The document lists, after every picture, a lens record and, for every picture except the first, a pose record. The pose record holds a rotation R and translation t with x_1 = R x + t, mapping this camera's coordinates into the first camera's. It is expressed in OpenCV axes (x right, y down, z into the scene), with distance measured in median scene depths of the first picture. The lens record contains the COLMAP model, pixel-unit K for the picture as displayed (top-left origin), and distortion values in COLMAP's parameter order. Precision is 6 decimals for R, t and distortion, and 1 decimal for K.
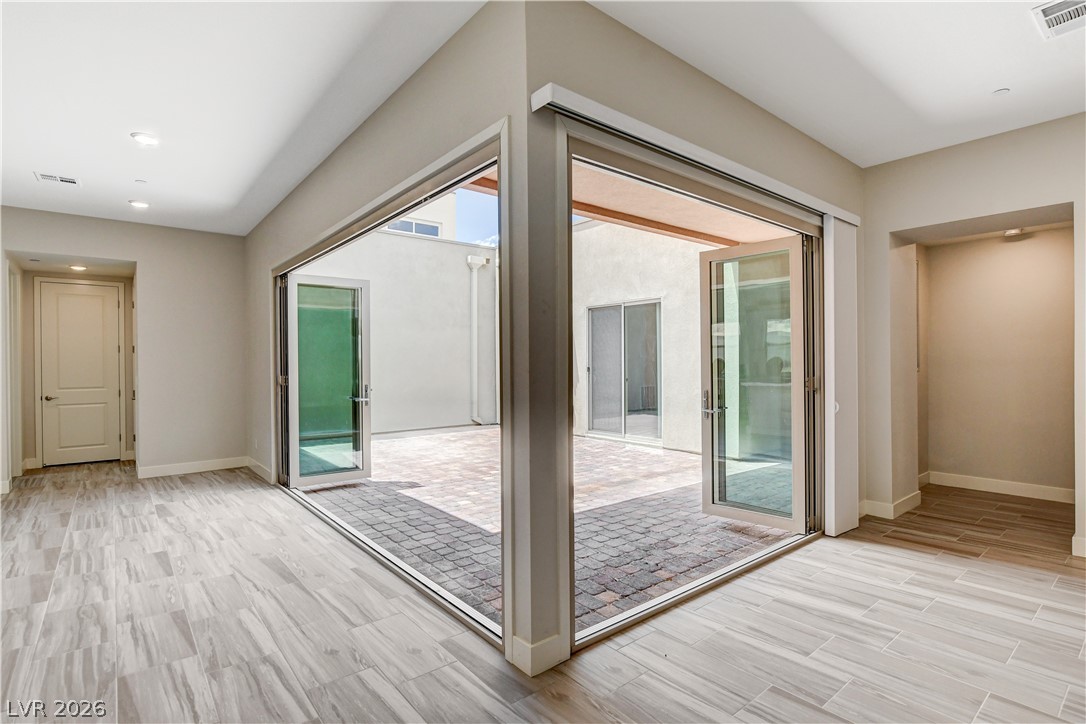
lens RADIAL K [[524.3, 0, 537.7], [0, 524.3, 357.2], [0, 0, 1]] dist [-0.016990, 0.000471]
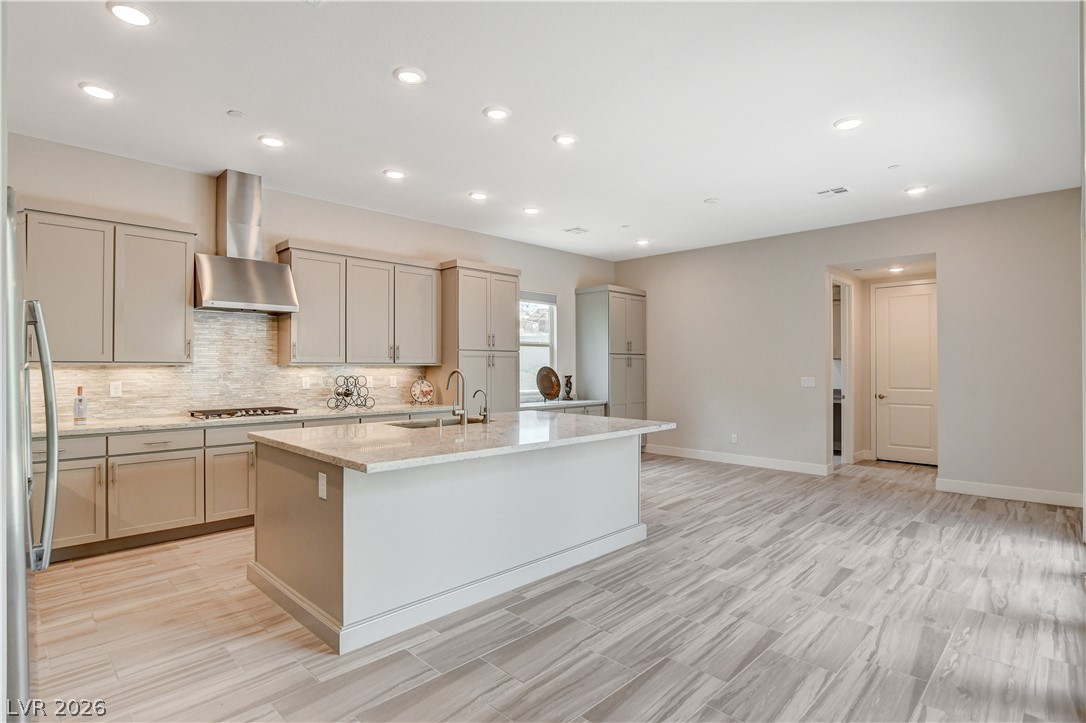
lens RADIAL K [[552.4, 0, 552.2], [0, 552.4, 359.8], [0, 0, 1]] dist [-0.017965, 0.003575]
pose [[0.115057, -0.014117, -0.993259, 0.184092], [0.018933, 0.999749, -0.012016, 0.009720], [0.993178, -0.017423, 0.115296, 0.398529]]
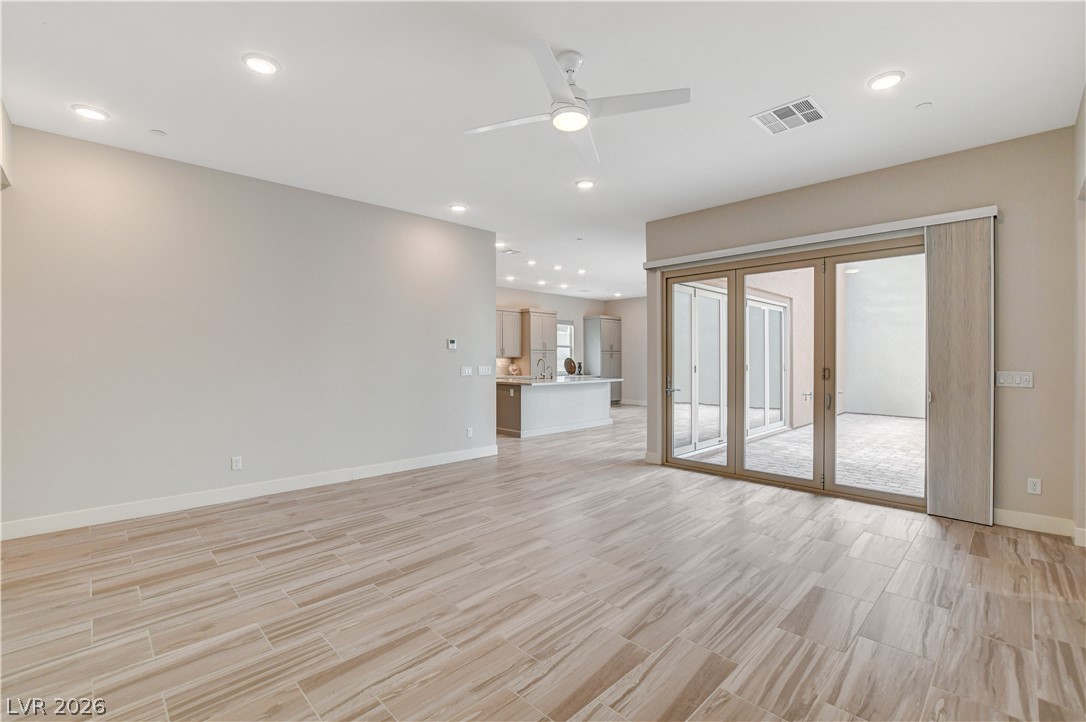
lens RADIAL K [[482.1, 0, 562.9], [0, 482.1, 351.6], [0, 0, 1]] dist [-0.019968, 0.000009]
pose [[0.123809, -0.011425, -0.992240, 1.675395], [0.016007, 0.999827, -0.009516, -0.002494], [0.992177, -0.014705, 0.123970, 0.126473]]
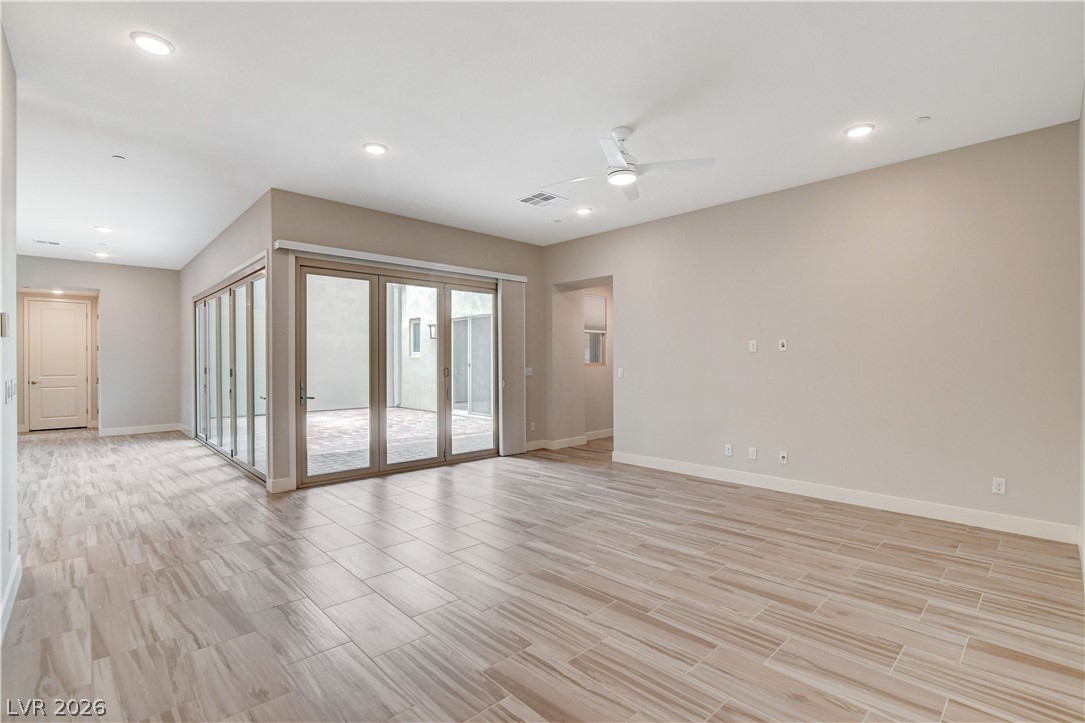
lens RADIAL K [[482.9, 0, 546.6], [0, 482.9, 368.2], [0, 0, 1]] dist [-0.026654, 0.004535]
pose [[0.995714, 0.002804, 0.092439, 0.632316], [-0.005483, 0.999572, 0.028732, -0.012941], [-0.092319, -0.029116, 0.995304, -0.772740]]
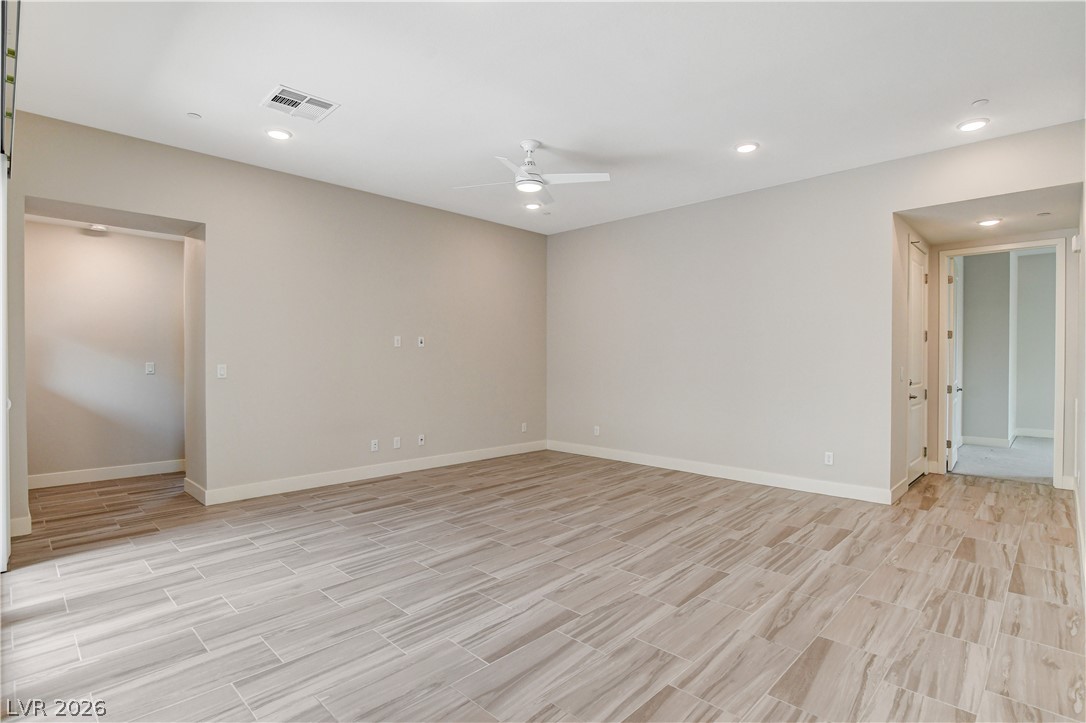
lens RADIAL K [[524.3, 0, 543.7], [0, 524.3, 370.0], [0, 0, 1]] dist [-0.016990, 0.000471]
pose [[-0.106743, -0.011618, 0.994219, -0.327675], [-0.018064, 0.999789, 0.009744, 0.025109], [-0.994123, -0.016919, -0.106930, 0.332004]]
